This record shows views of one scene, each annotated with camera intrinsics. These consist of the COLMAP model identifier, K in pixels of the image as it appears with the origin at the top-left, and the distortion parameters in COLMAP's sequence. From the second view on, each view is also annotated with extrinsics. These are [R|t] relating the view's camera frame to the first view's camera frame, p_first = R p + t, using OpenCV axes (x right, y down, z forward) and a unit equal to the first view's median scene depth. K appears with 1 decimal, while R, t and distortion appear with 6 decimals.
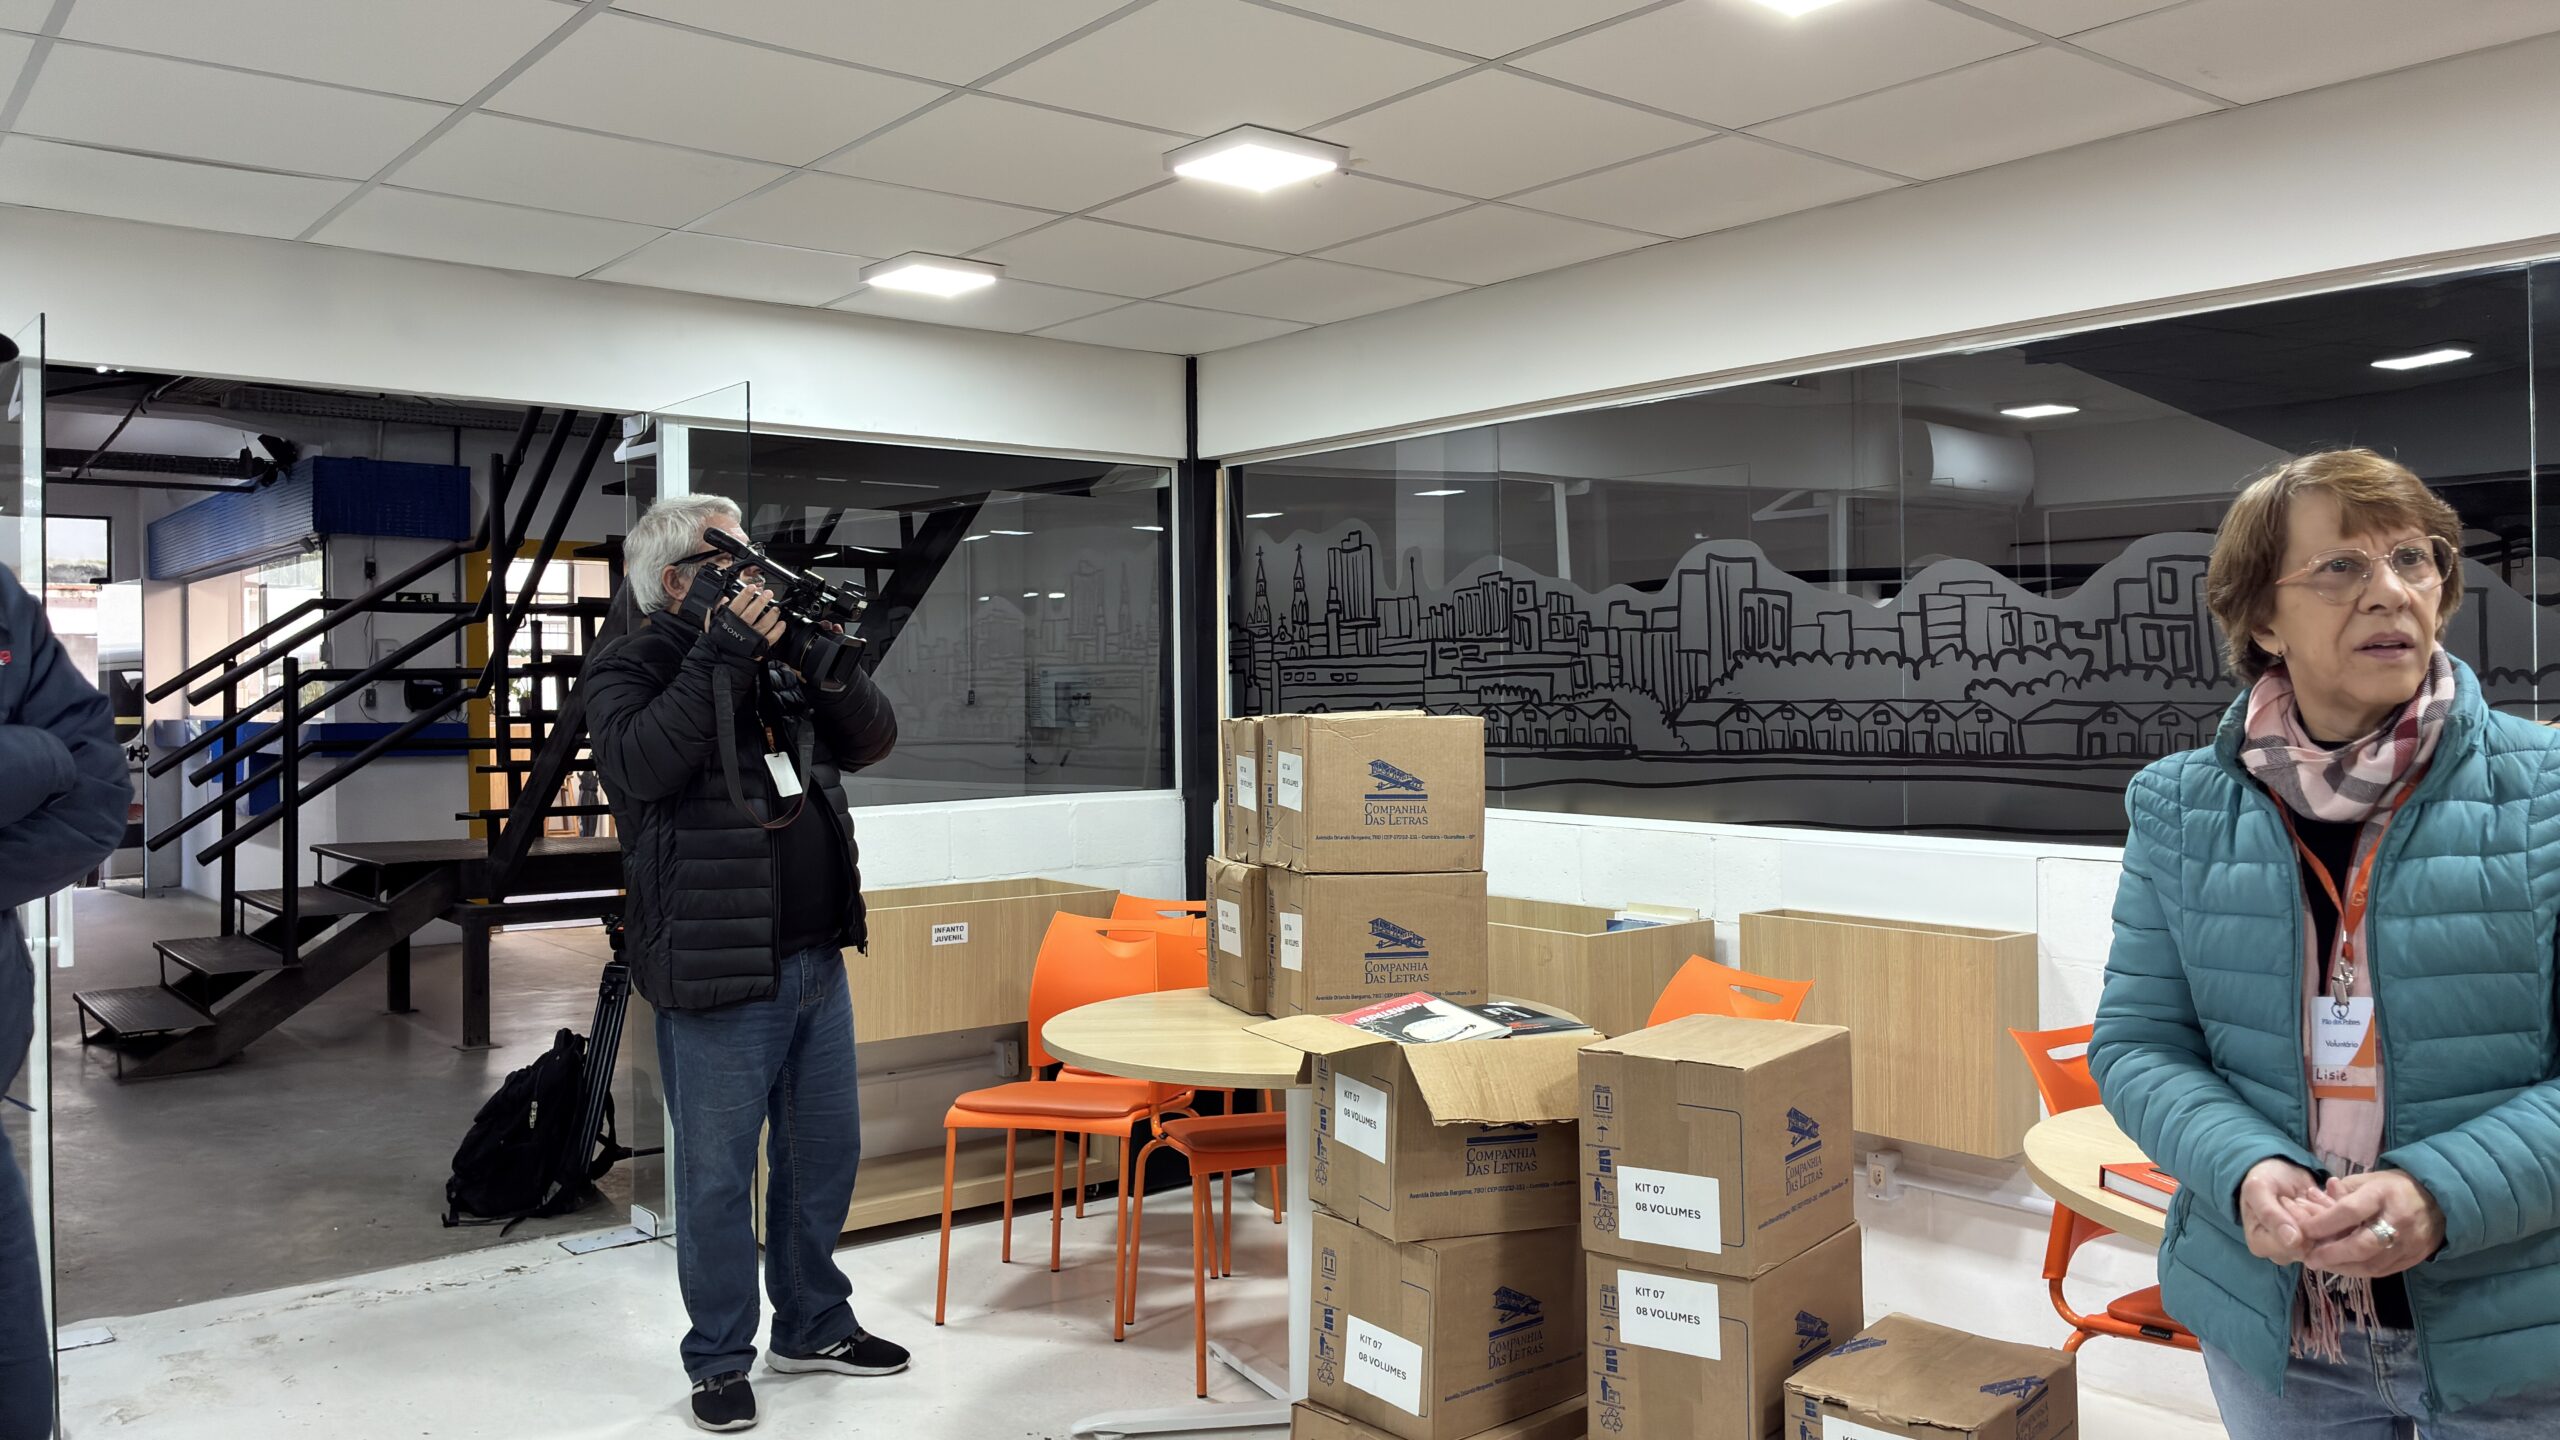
lens RADIAL K [[1926.6, 0, 1271.2], [0, 1926.6, 701.9], [0, 0, 1]] dist [0.075107, -0.178396]
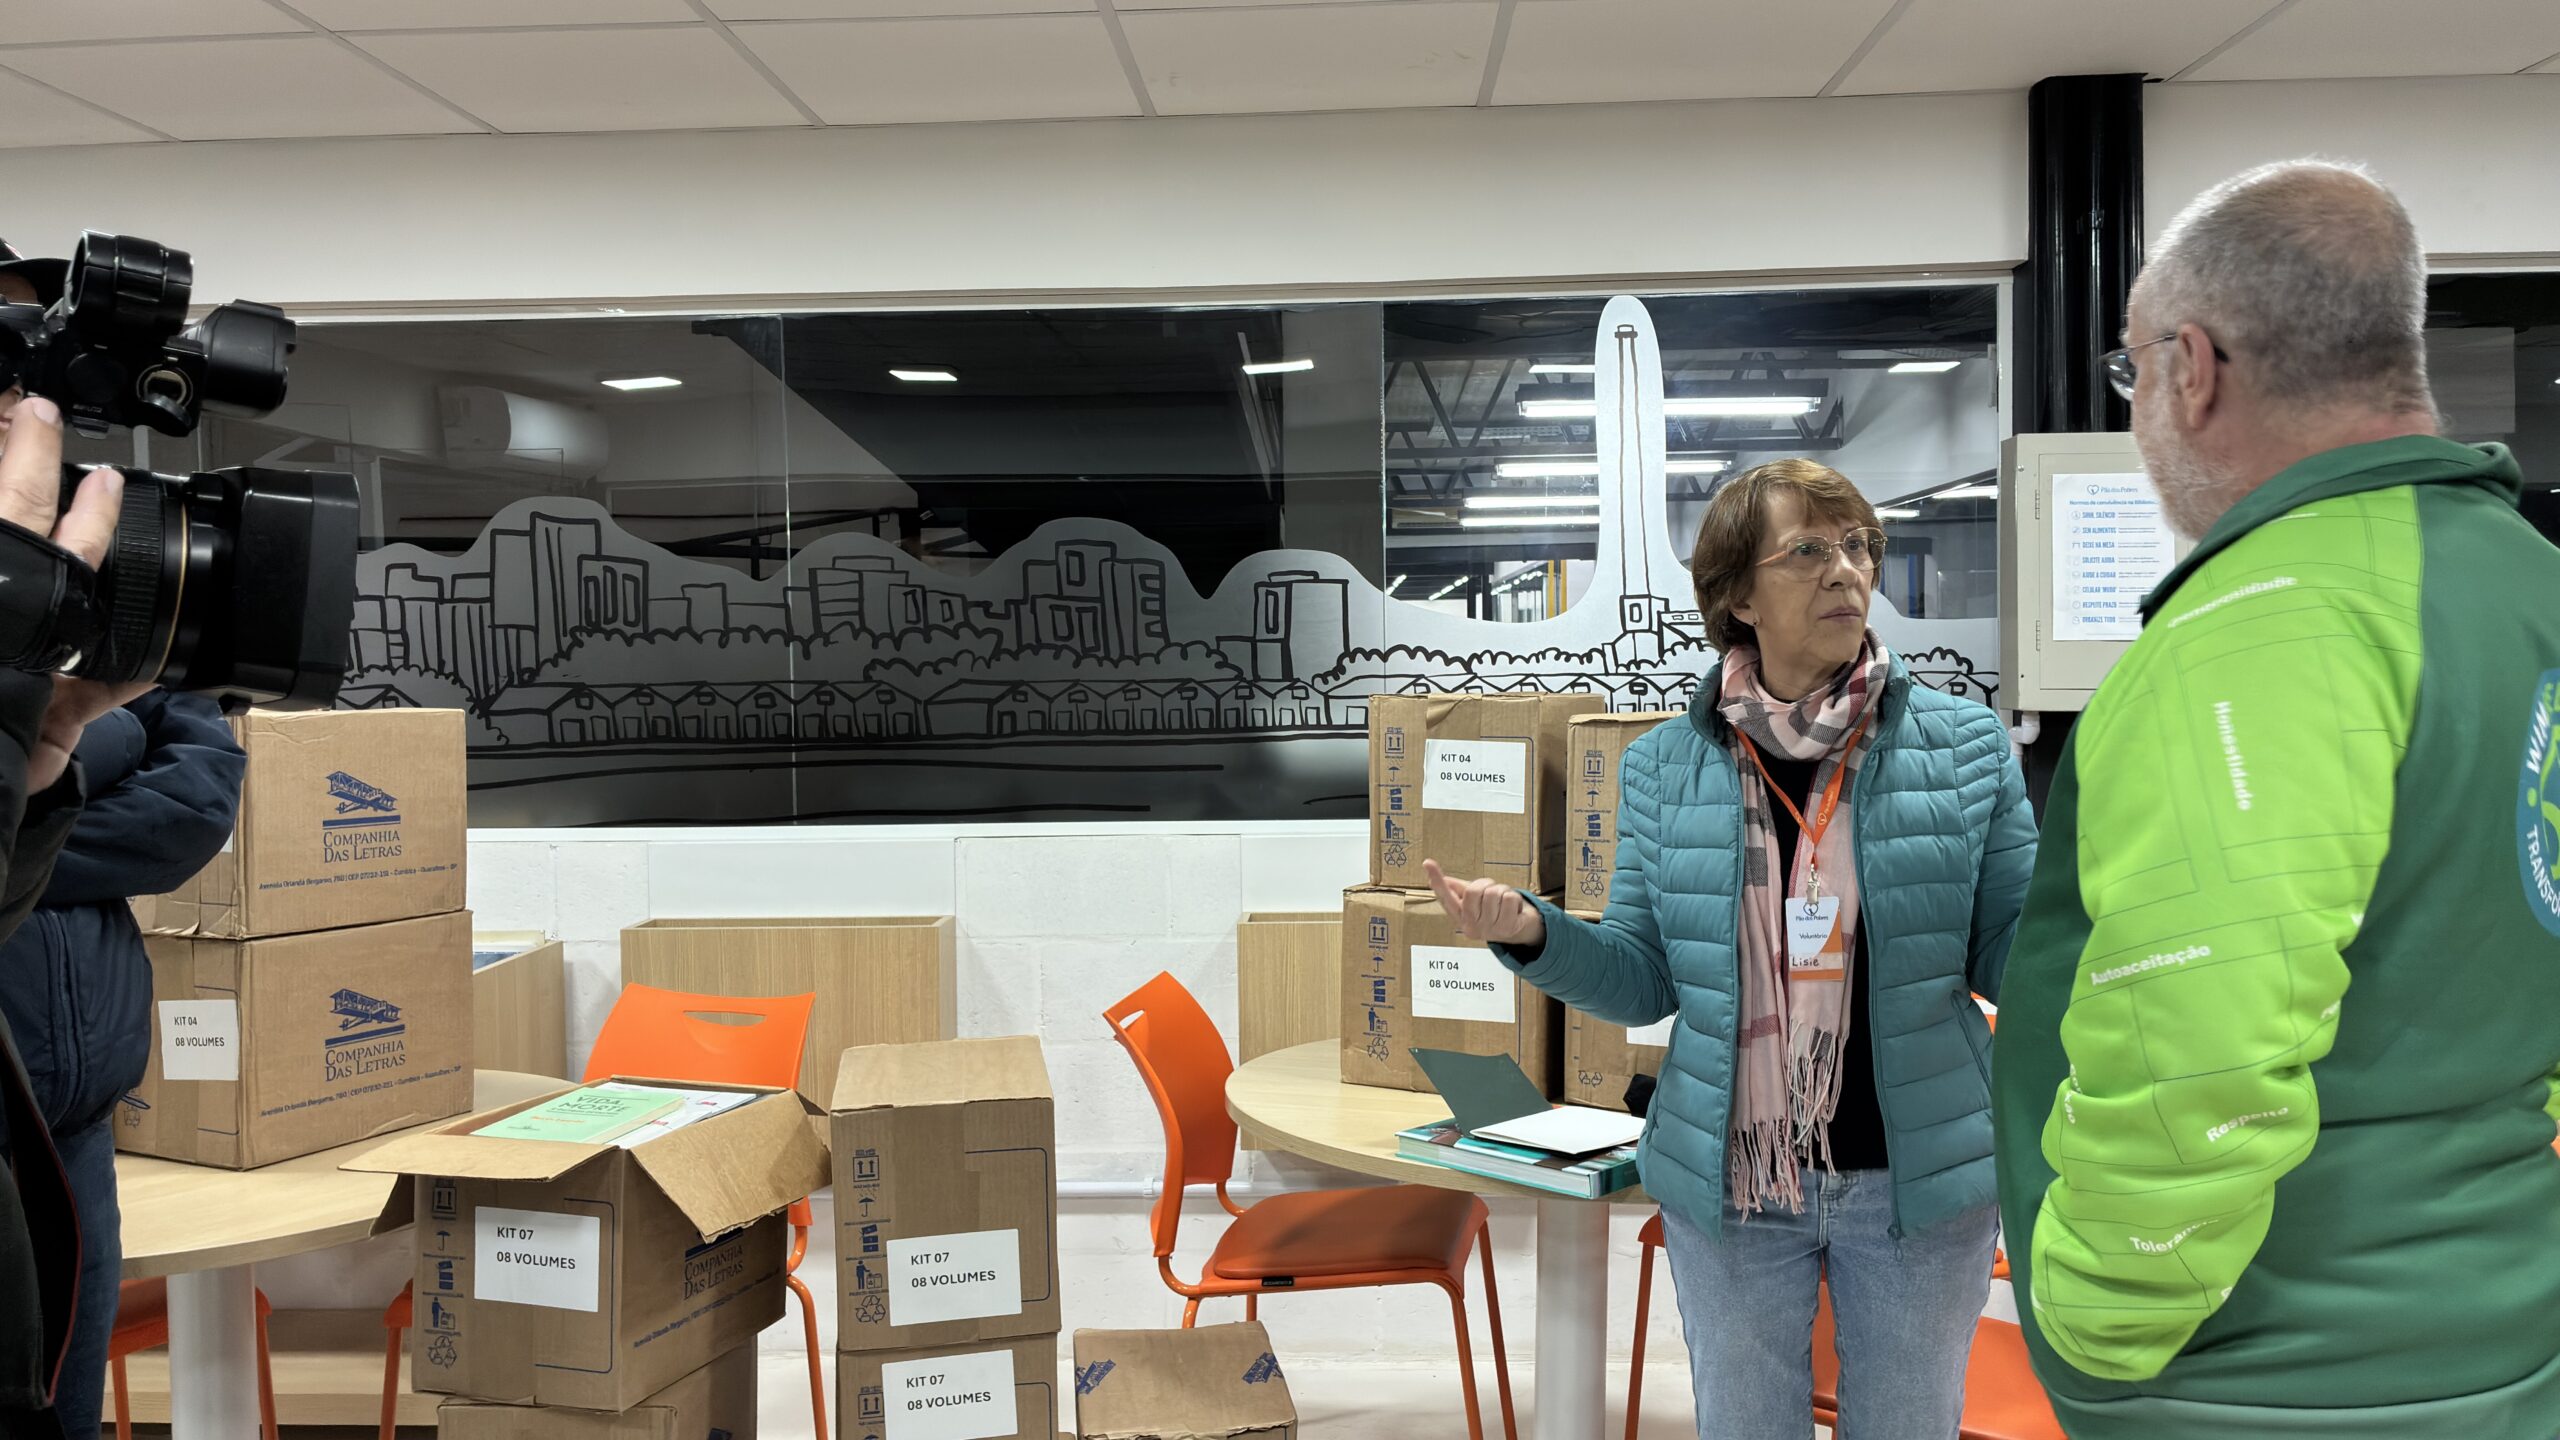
lens RADIAL K [[1926.6, 0, 1271.2], [0, 1926.6, 701.9], [0, 0, 1]] dist [0.075107, -0.178396]
pose [[0.658522, -0.020014, 0.752296, -0.213115], [0.012477, 0.999799, 0.015677, -0.002708], [-0.752458, -0.000938, 0.658639, 0.205261]]
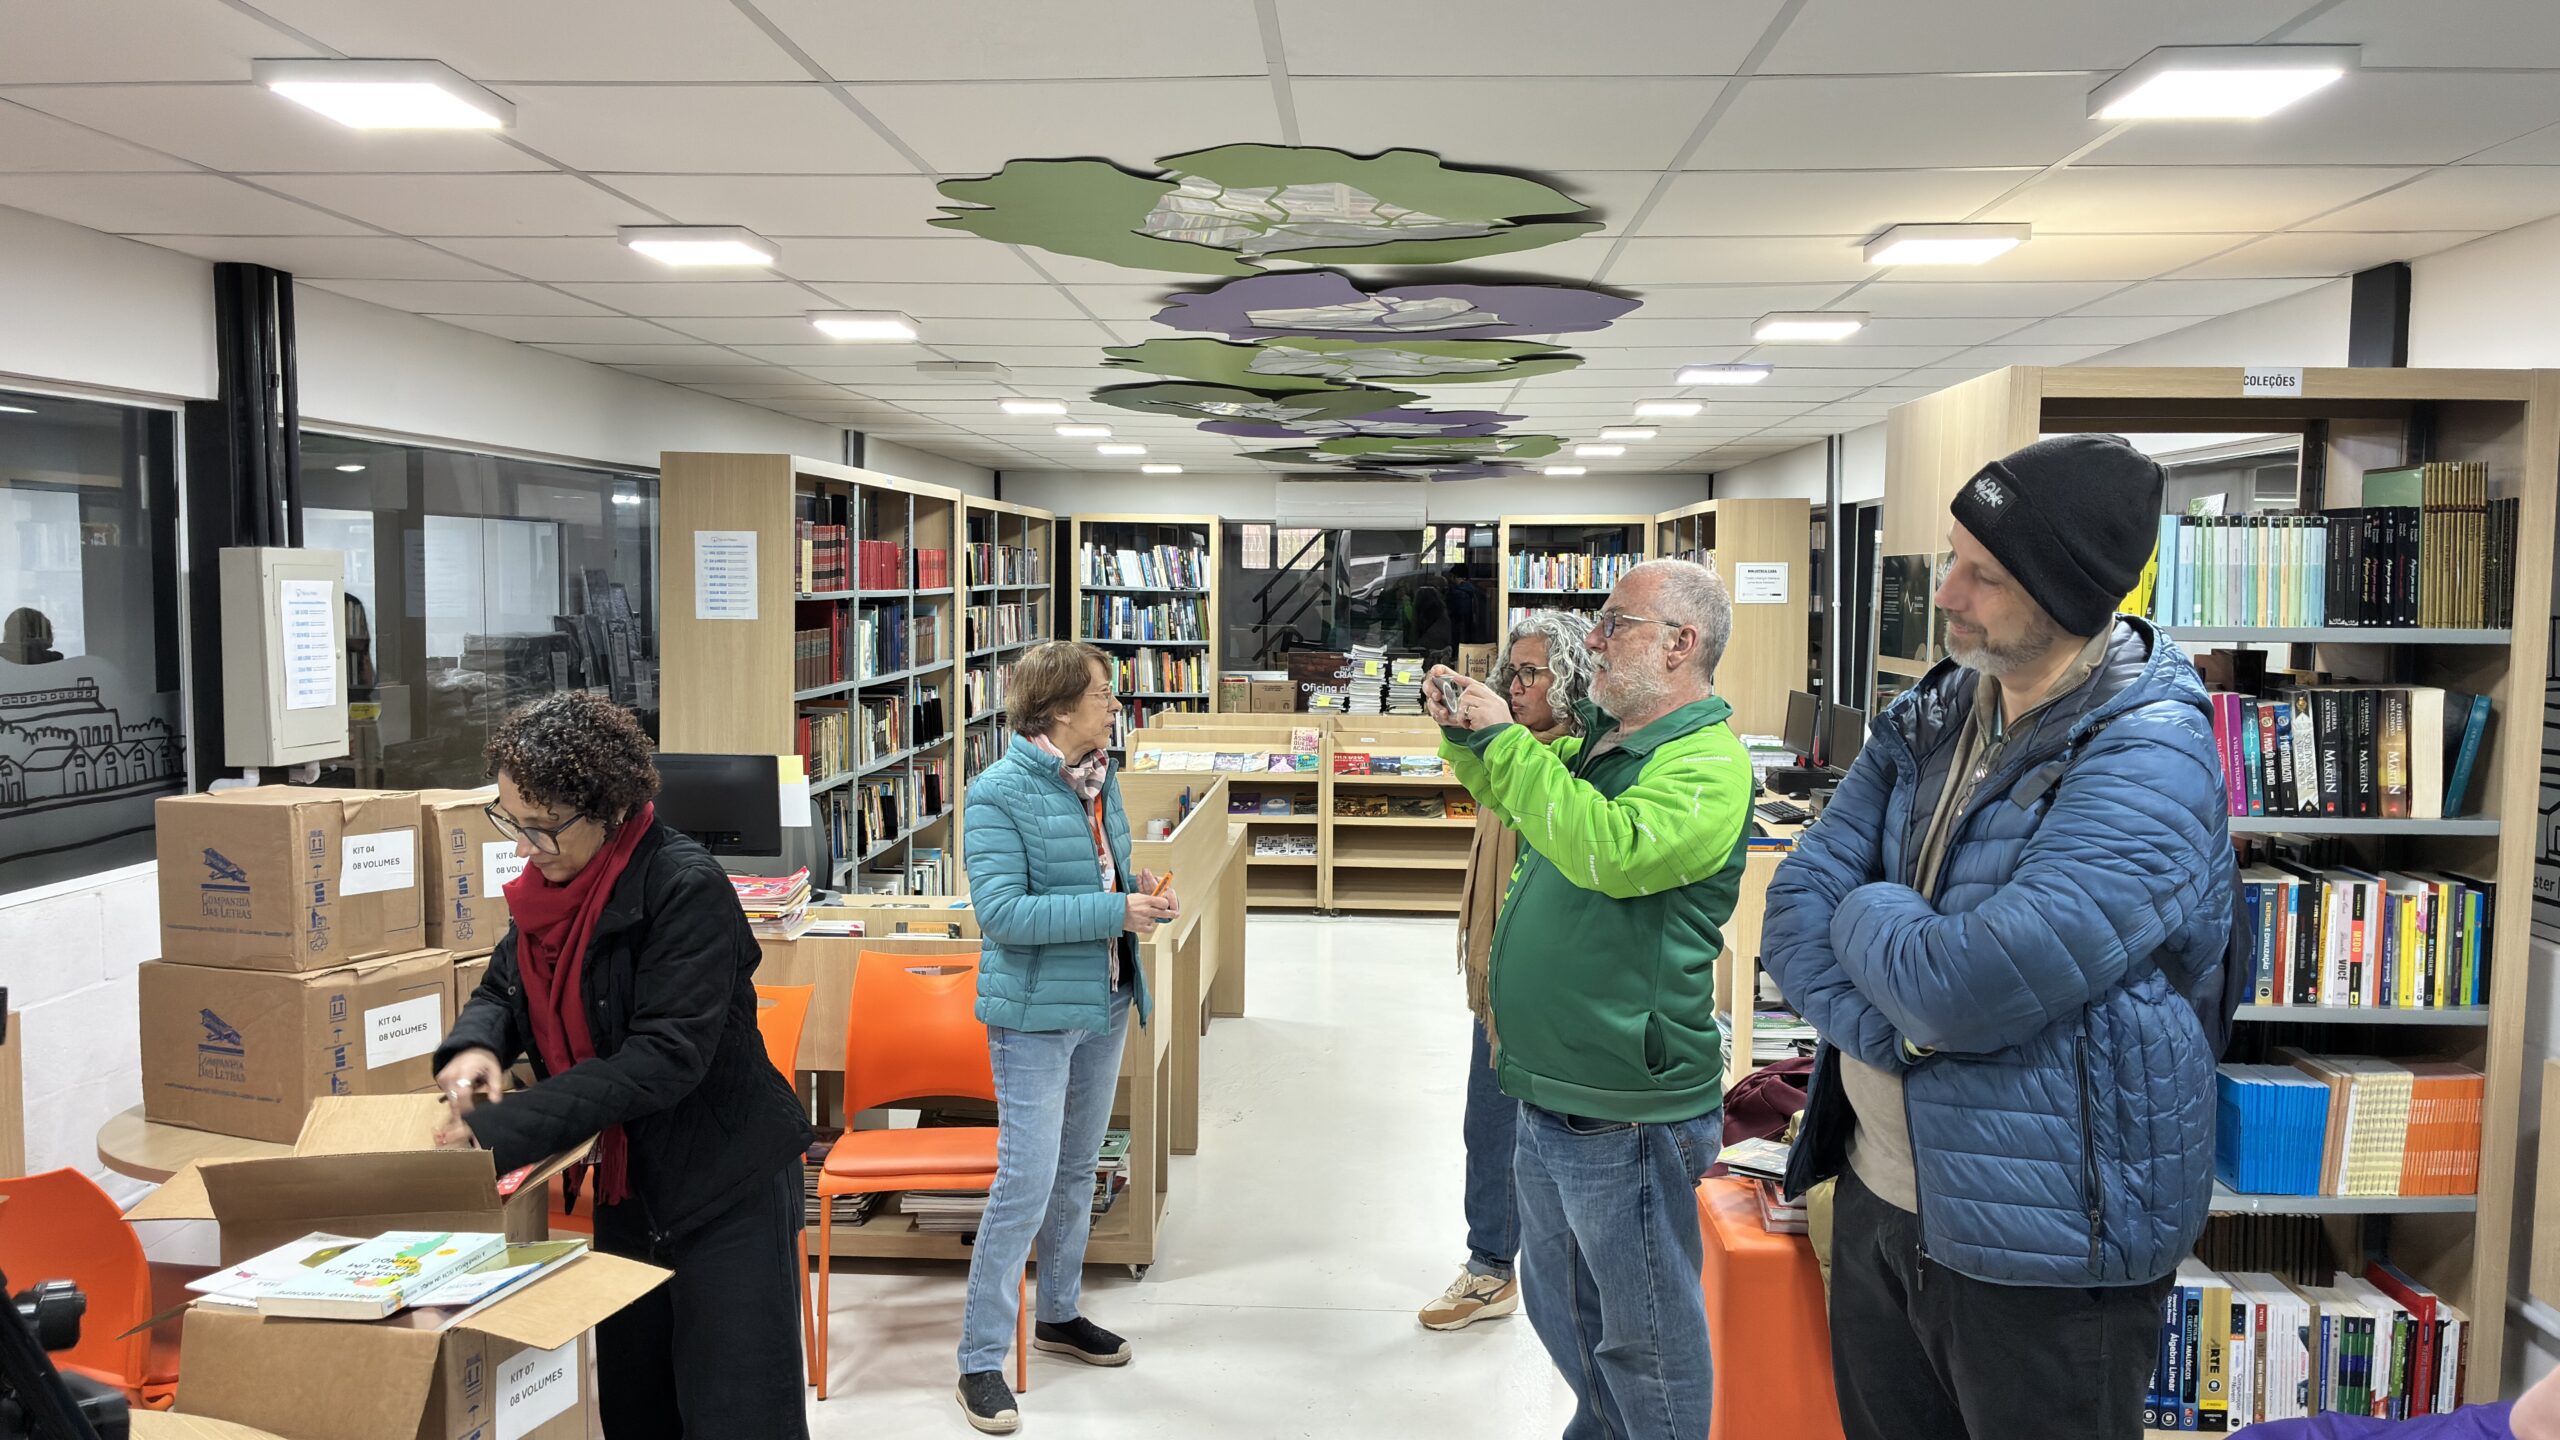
lens RADIAL K [[1885.6, 0, 1280.0], [0, 1885.6, 720.0], [0, 0, 1]] dist [-0.005099, -0.006749]
pose [[-0.746628, -0.044199, 0.663772, -0.456654], [0.002615, 0.997588, 0.069368, -0.075975], [-0.665237, 0.053528, -0.744711, 0.900786]]
